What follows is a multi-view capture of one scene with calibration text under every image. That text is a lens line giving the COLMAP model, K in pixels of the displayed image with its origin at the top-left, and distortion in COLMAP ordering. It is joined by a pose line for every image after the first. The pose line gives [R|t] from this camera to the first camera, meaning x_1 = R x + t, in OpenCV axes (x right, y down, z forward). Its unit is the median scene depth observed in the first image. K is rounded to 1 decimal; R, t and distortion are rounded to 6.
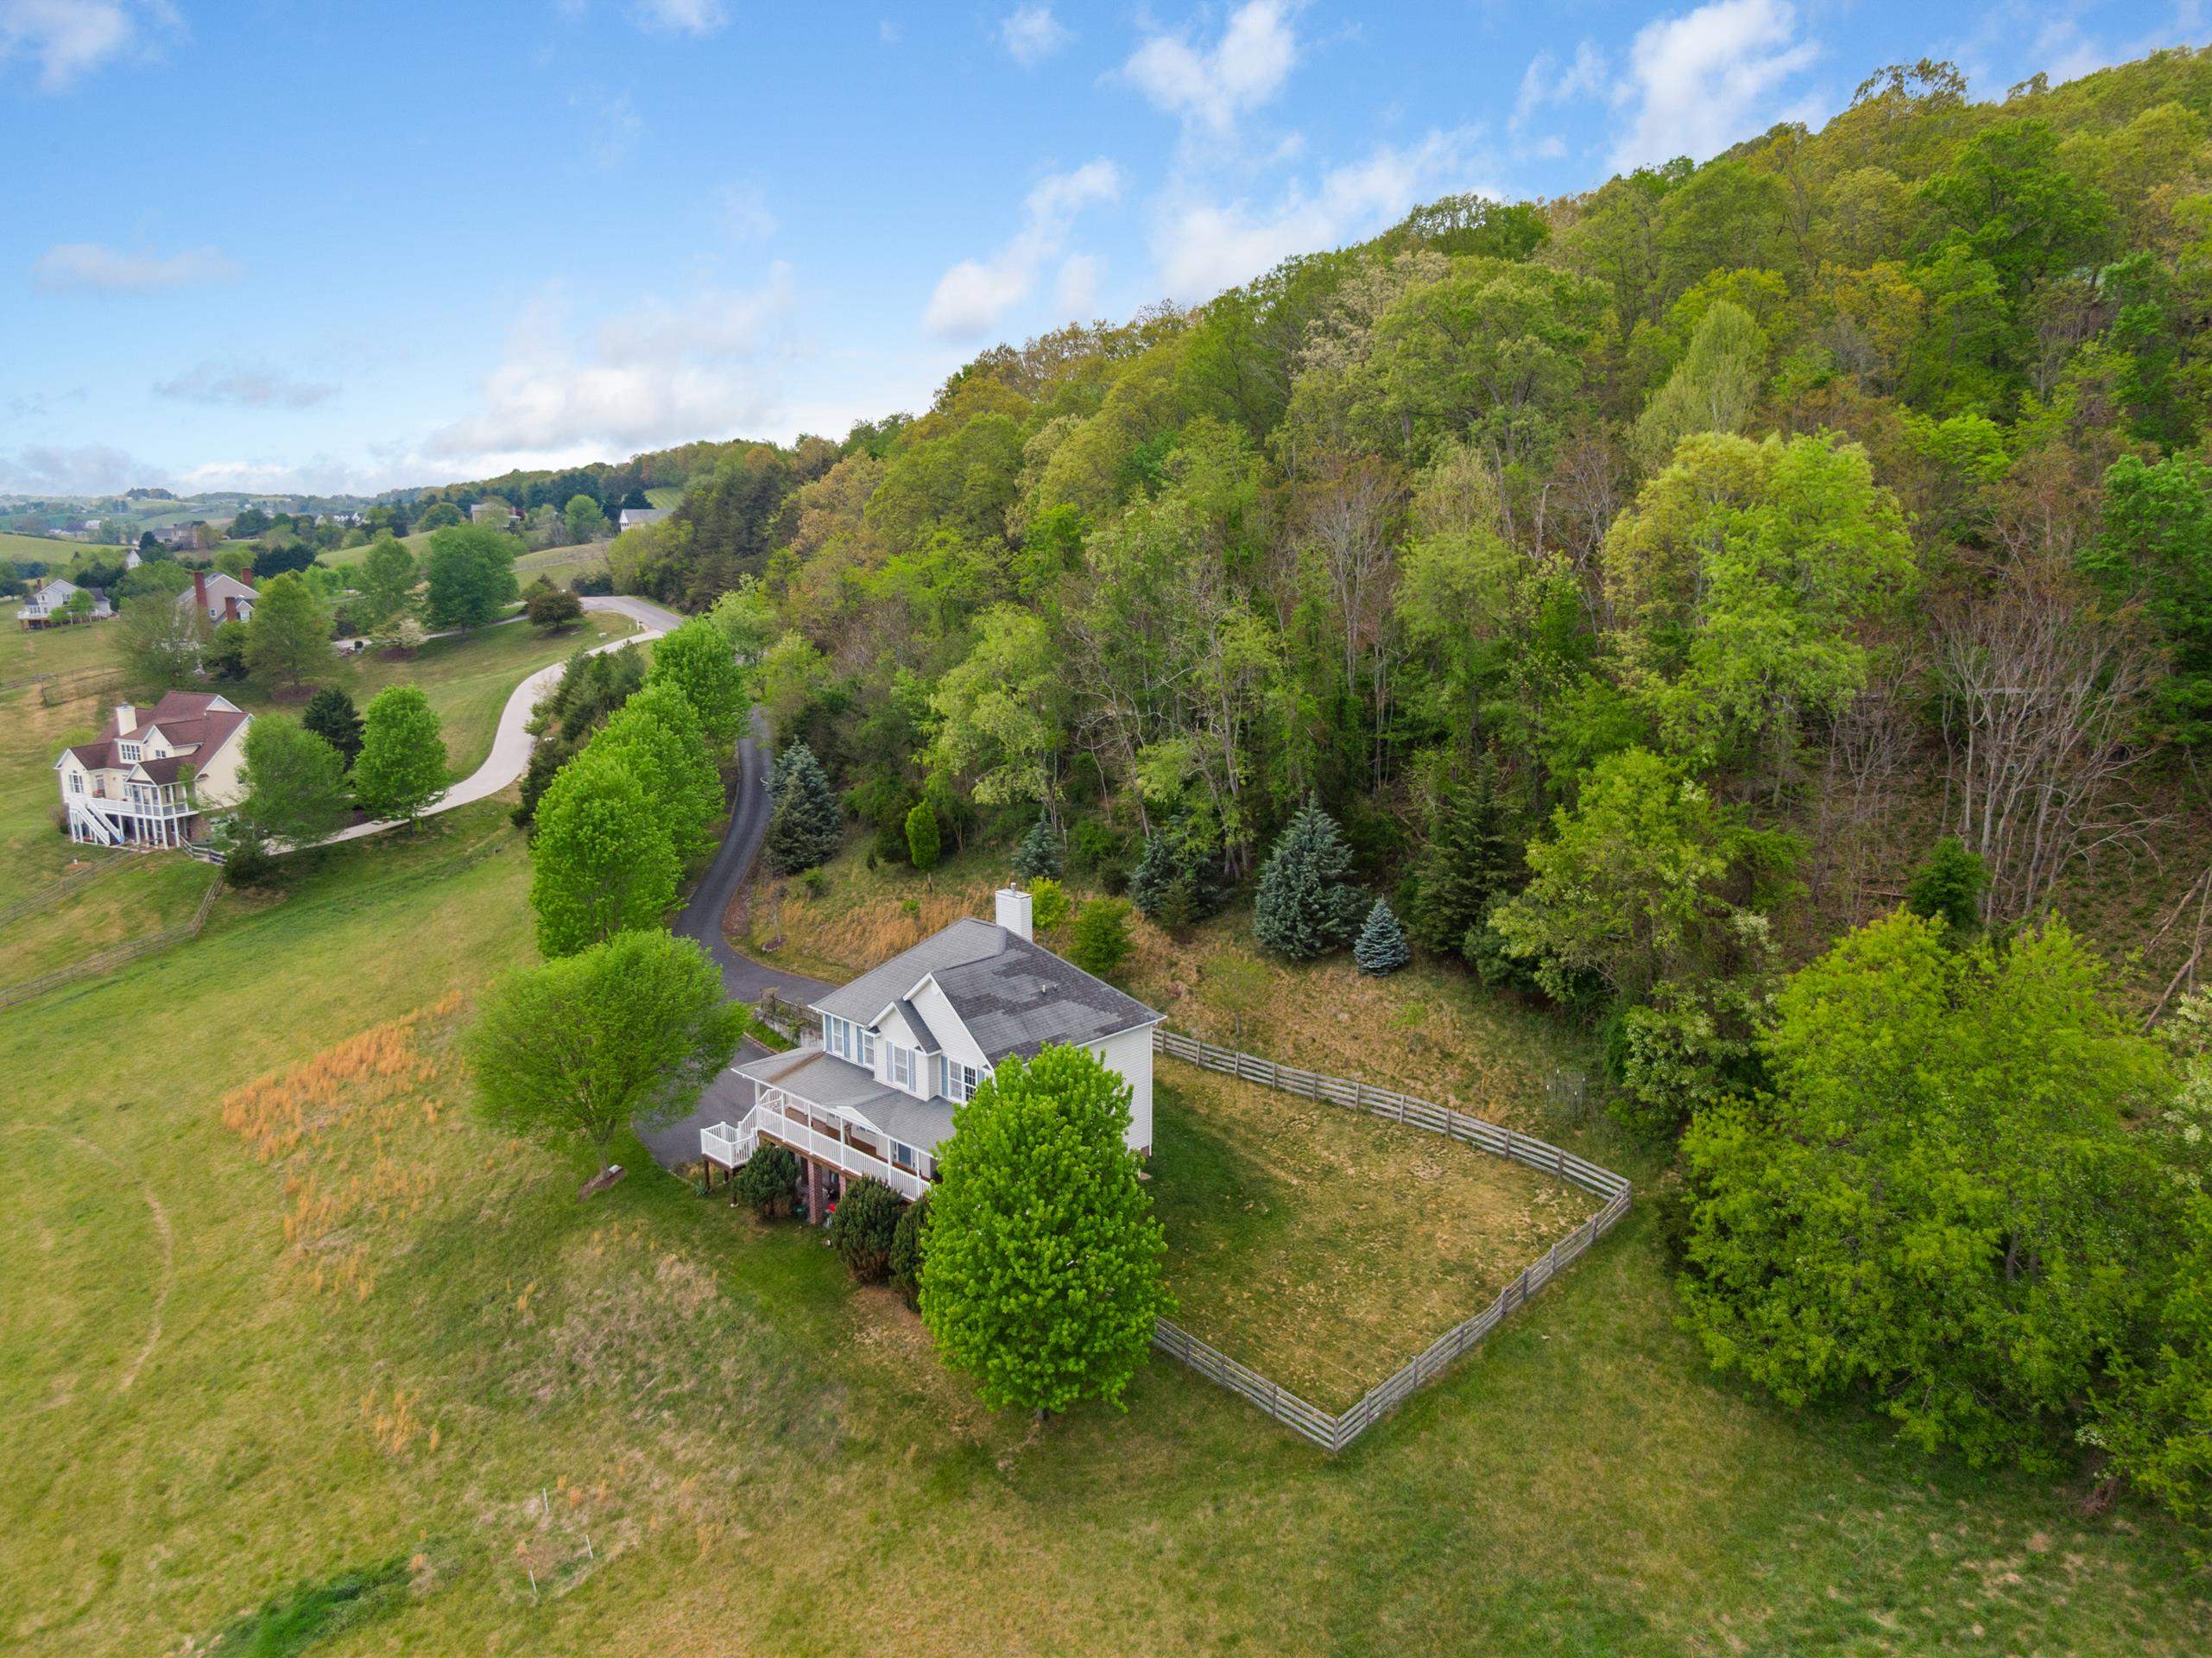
lens RADIAL K [[1591.5, 0, 1103.2], [0, 1591.5, 829.3], [0, 0, 1]] dist [0.024512, -0.028940]
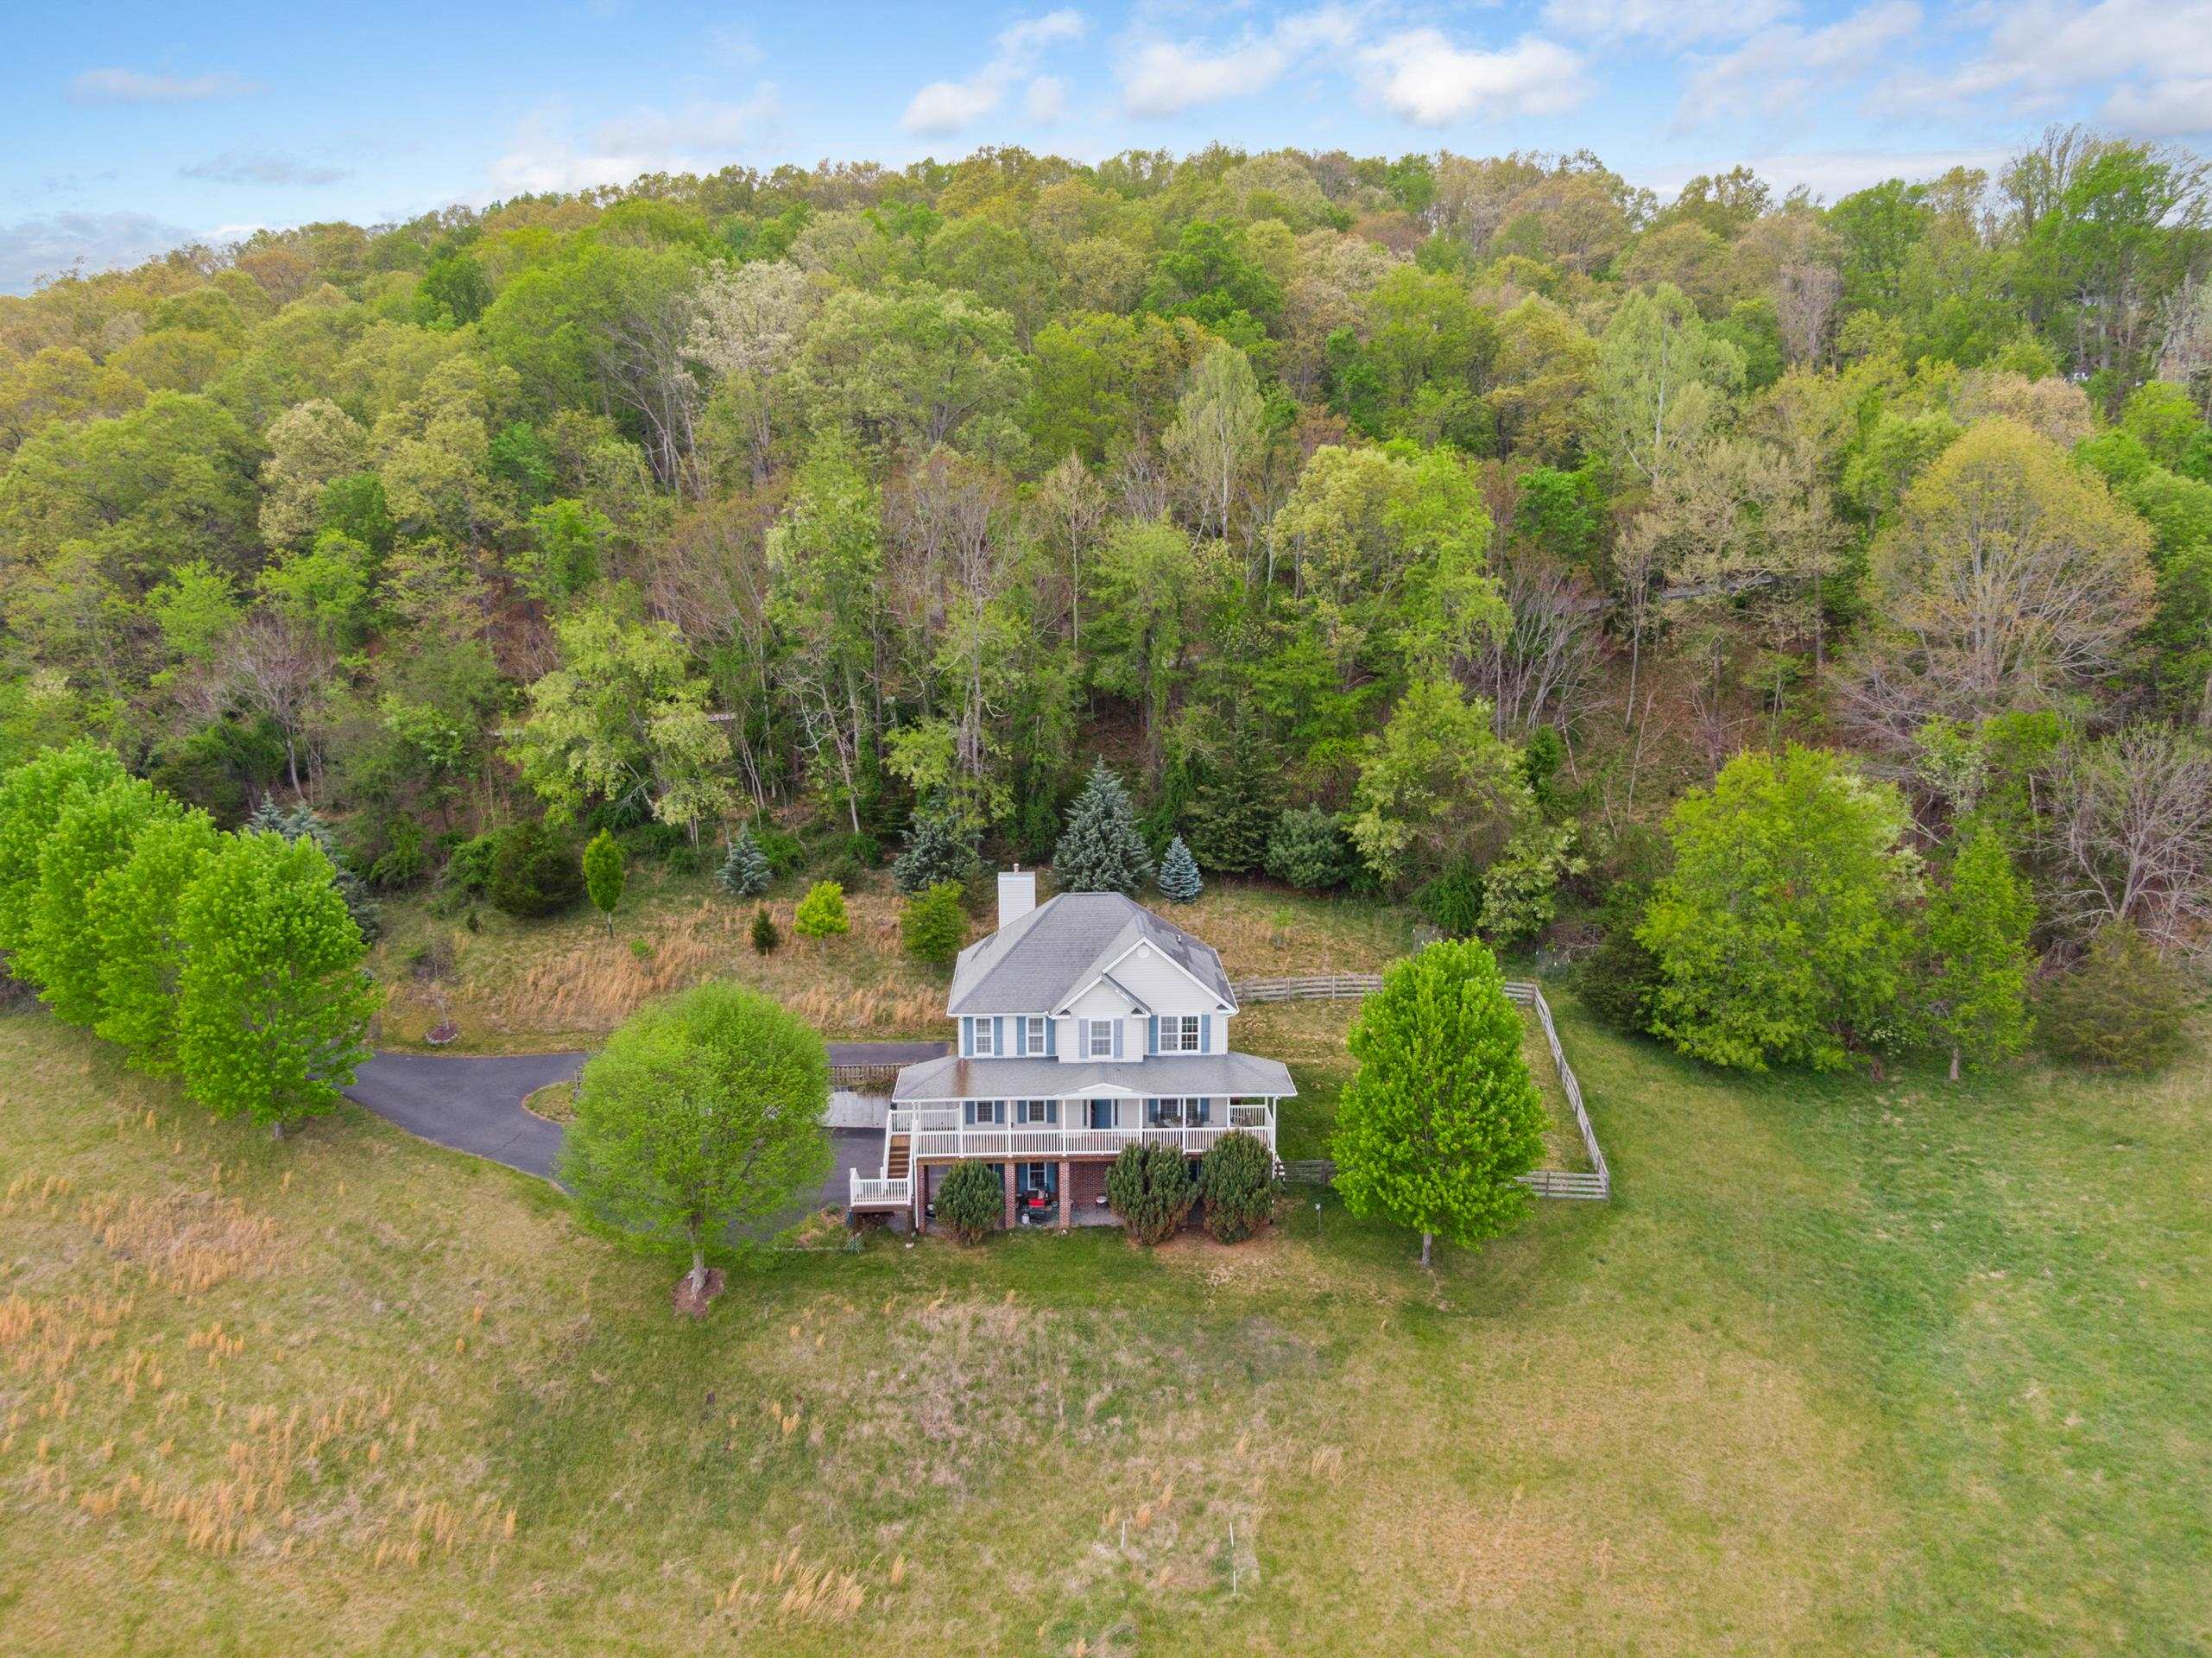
lens RADIAL K [[1591.5, 0, 1099.9], [0, 1591.5, 807.3], [0, 0, 1]] dist [0.024512, -0.028940]
pose [[0.688859, -0.131809, 0.712811, -0.838867], [0.146690, 0.988333, 0.040996, -0.041429], [-0.709898, 0.076322, 0.700157, 0.268199]]
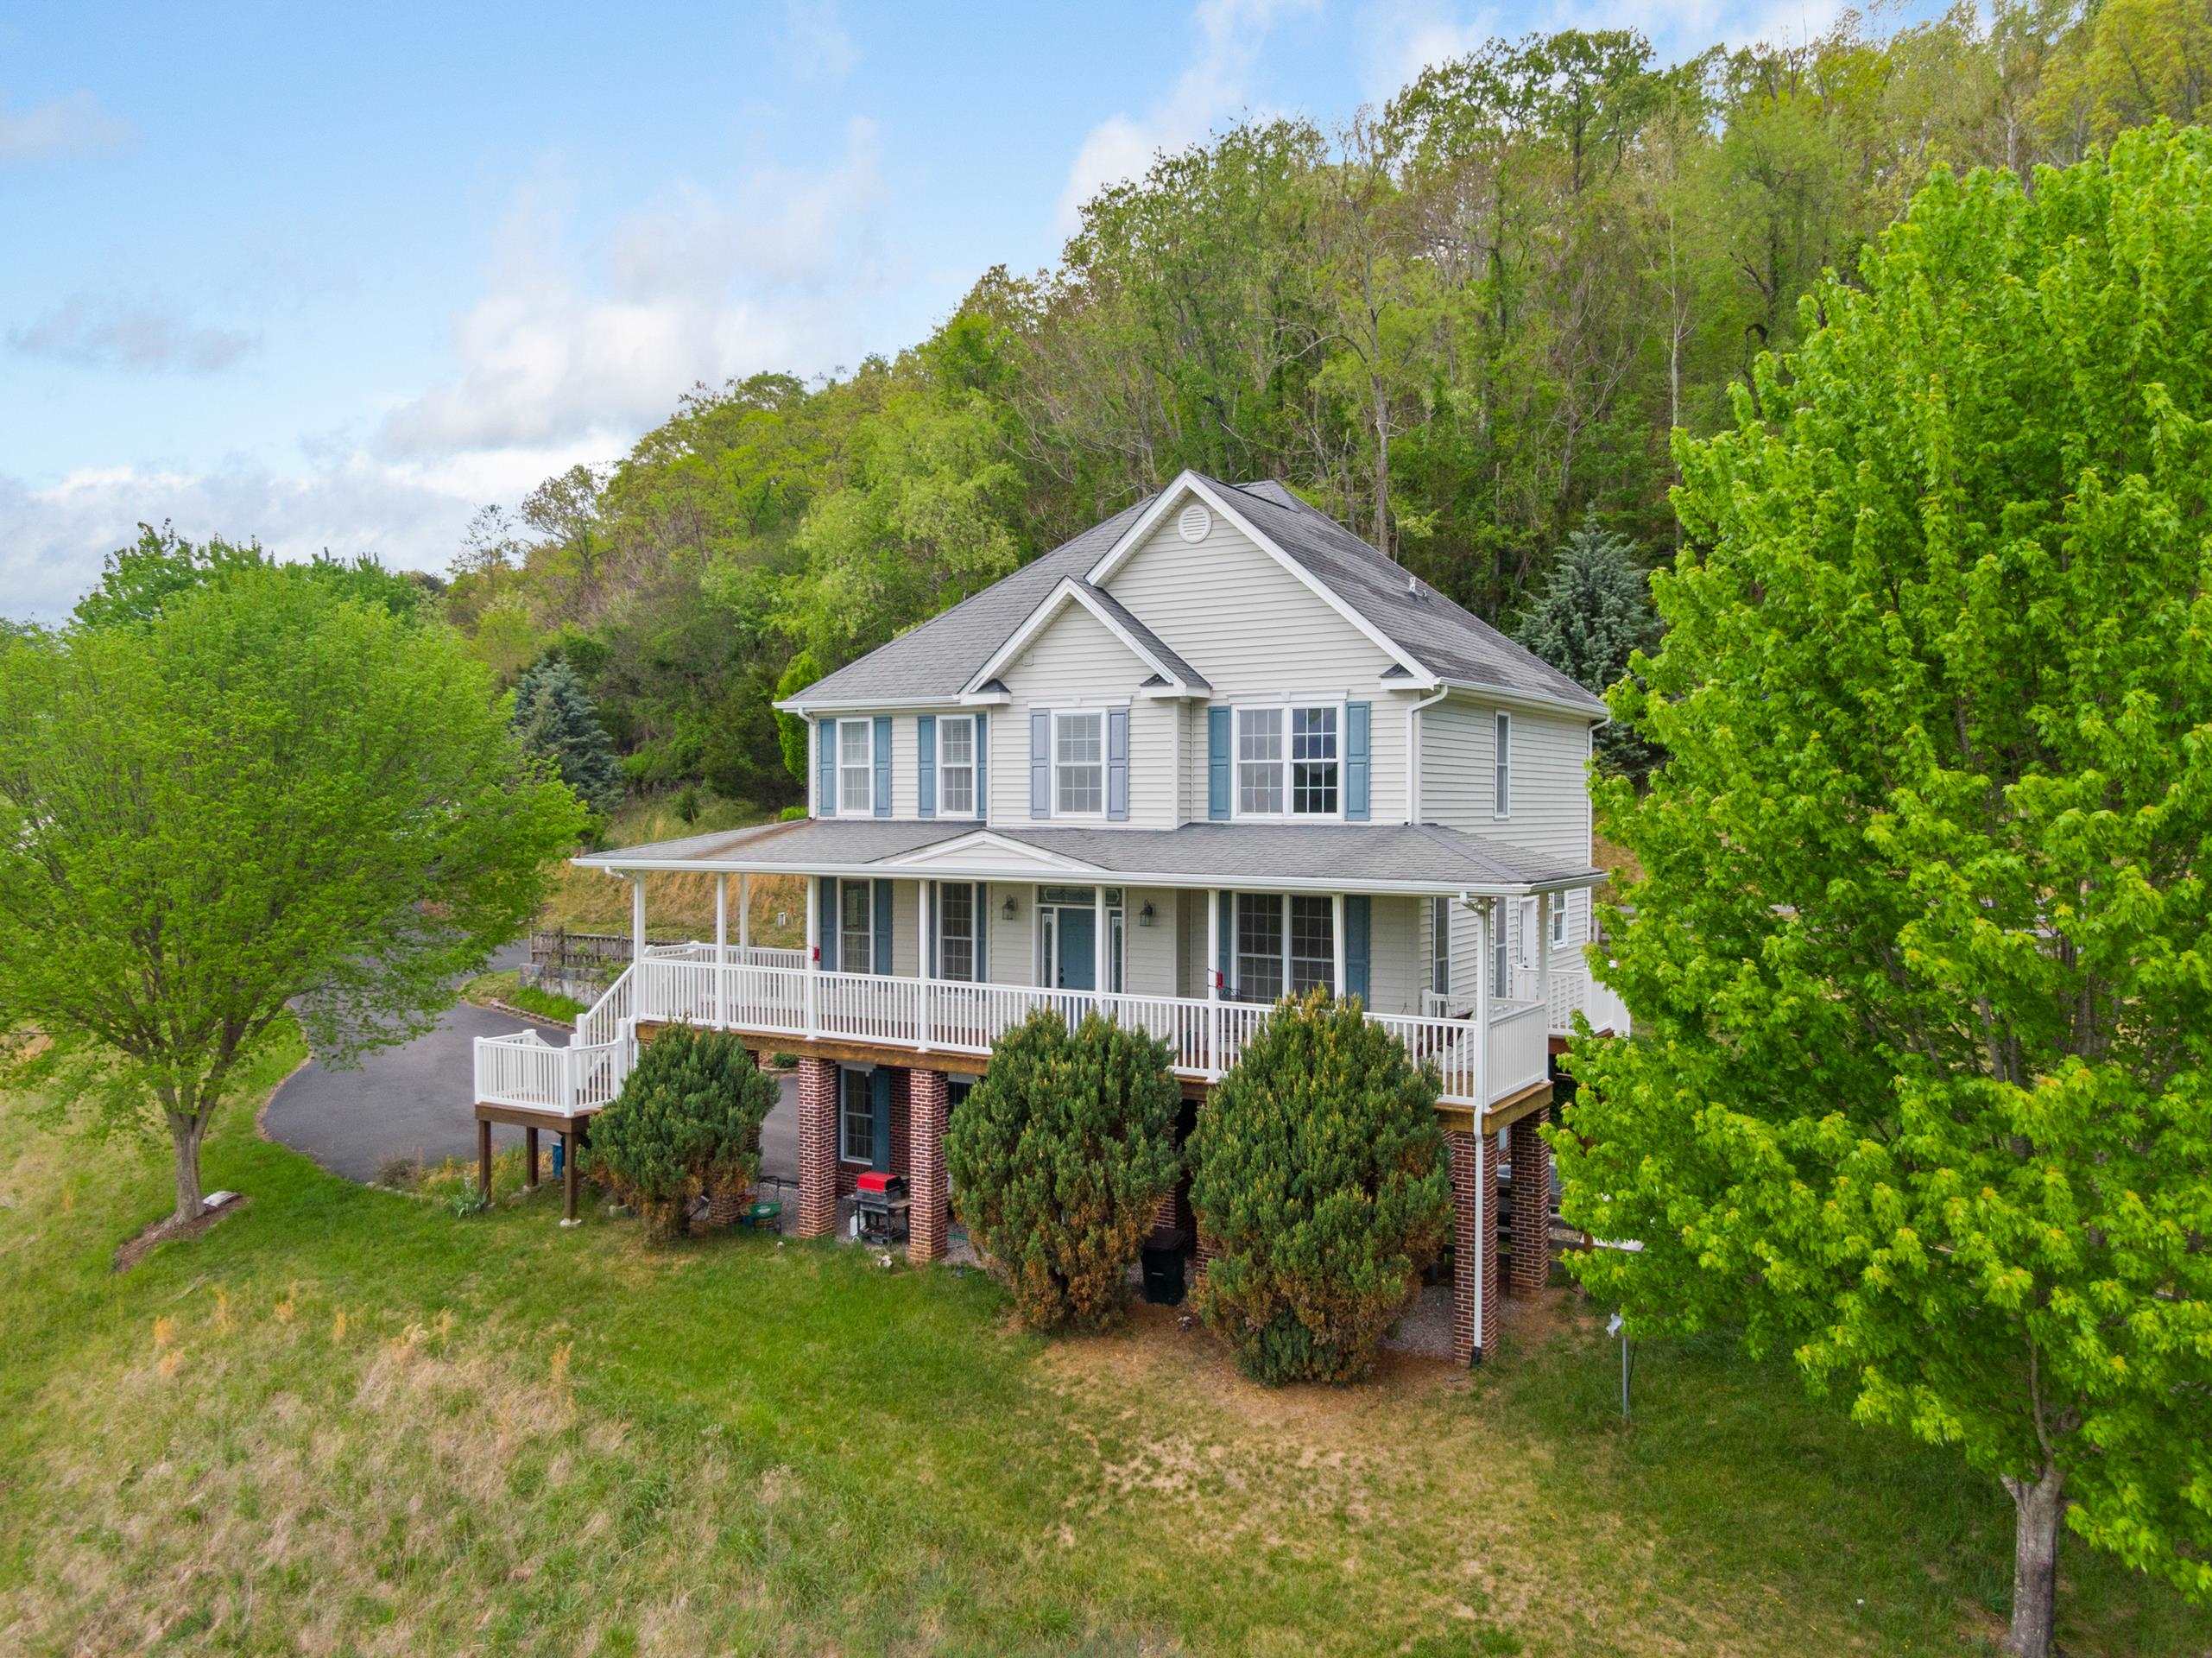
lens RADIAL K [[1591.5, 0, 1098.7], [0, 1591.5, 830.8], [0, 0, 1]] dist [0.024512, -0.028940]
pose [[0.975523, -0.000027, 0.219899, -0.205566], [0.039858, 0.983458, -0.176699, 0.231223], [-0.216256, 0.181138, 0.959386, 0.635106]]
